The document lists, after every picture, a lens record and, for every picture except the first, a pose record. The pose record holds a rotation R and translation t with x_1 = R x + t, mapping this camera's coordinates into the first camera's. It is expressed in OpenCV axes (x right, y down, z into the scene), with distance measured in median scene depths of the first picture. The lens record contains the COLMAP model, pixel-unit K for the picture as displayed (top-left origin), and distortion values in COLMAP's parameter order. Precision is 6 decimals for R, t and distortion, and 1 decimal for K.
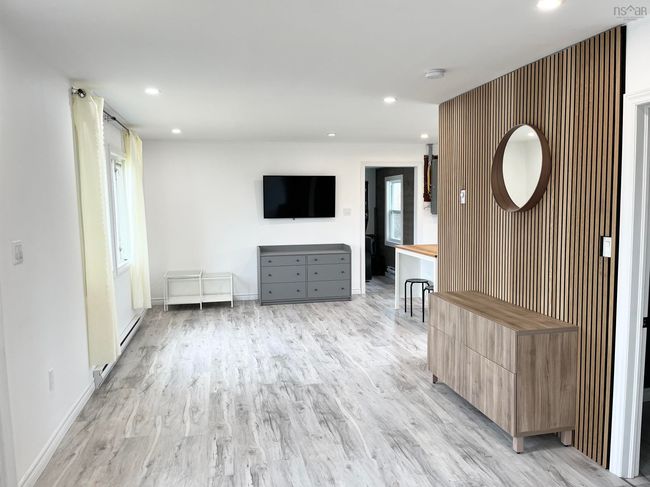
lens RADIAL K [[490.9, 0, 325.0], [0, 490.9, 243.5], [0, 0, 1]] dist [0.075208, -0.108030]
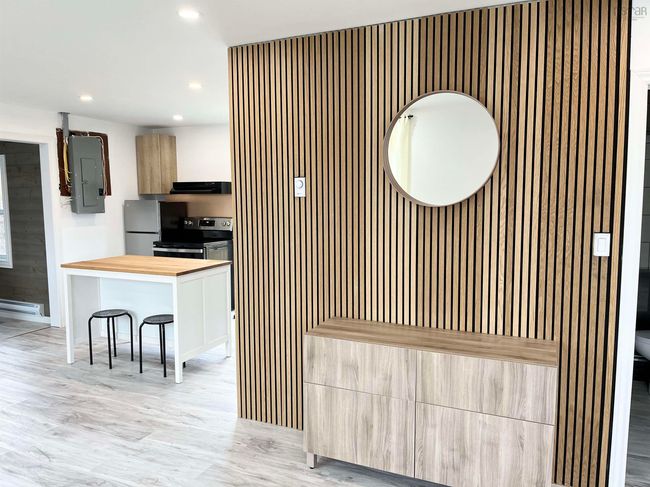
lens RADIAL K [[490.9, 0, 325.0], [0, 490.9, 243.5], [0, 0, 1]] dist [0.075208, -0.108030]
pose [[0.595524, -0.072487, 0.800061, -0.331673], [0.068782, 0.996864, 0.039120, -0.049802], [-0.800388, 0.031733, 0.598642, 0.694878]]
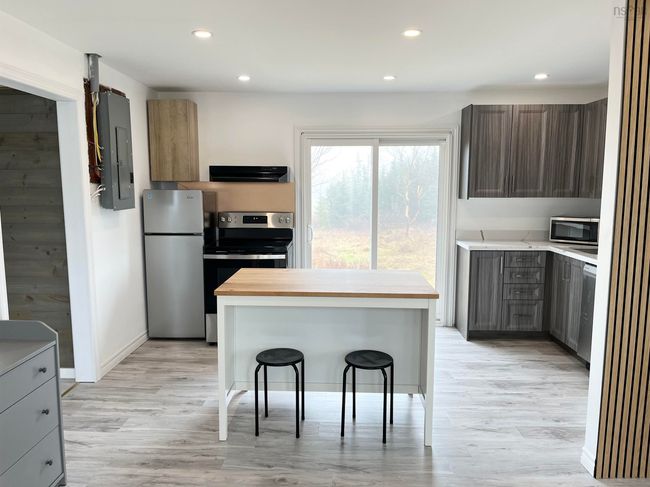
lens RADIAL K [[490.9, 0, 325.0], [0, 490.9, 243.5], [0, 0, 1]] dist [0.075208, -0.108030]
pose [[0.245155, -0.107882, 0.963463, -0.452323], [0.078898, 0.992713, 0.091082, -0.131005], [-0.966268, 0.053687, 0.251881, 1.623234]]
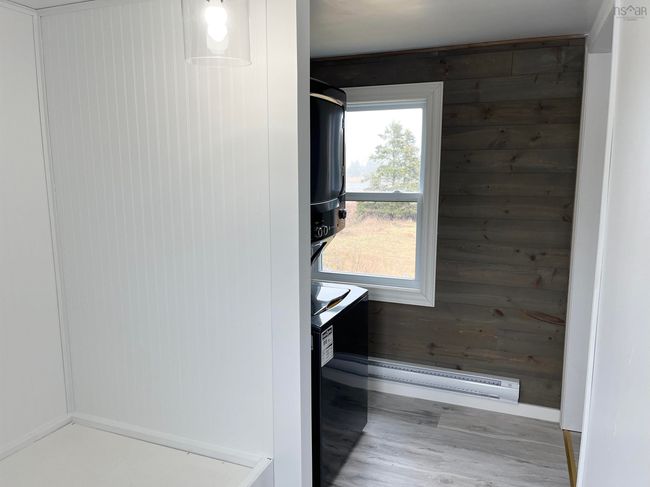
lens RADIAL K [[490.9, 0, 325.0], [0, 490.9, 243.5], [0, 0, 1]] dist [0.075208, -0.108030]
pose [[0.540635, -0.127584, 0.831526, -0.438572], [0.068515, 0.991827, 0.107634, -0.198316], [-0.838463, -0.001219, 0.544958, 2.329947]]
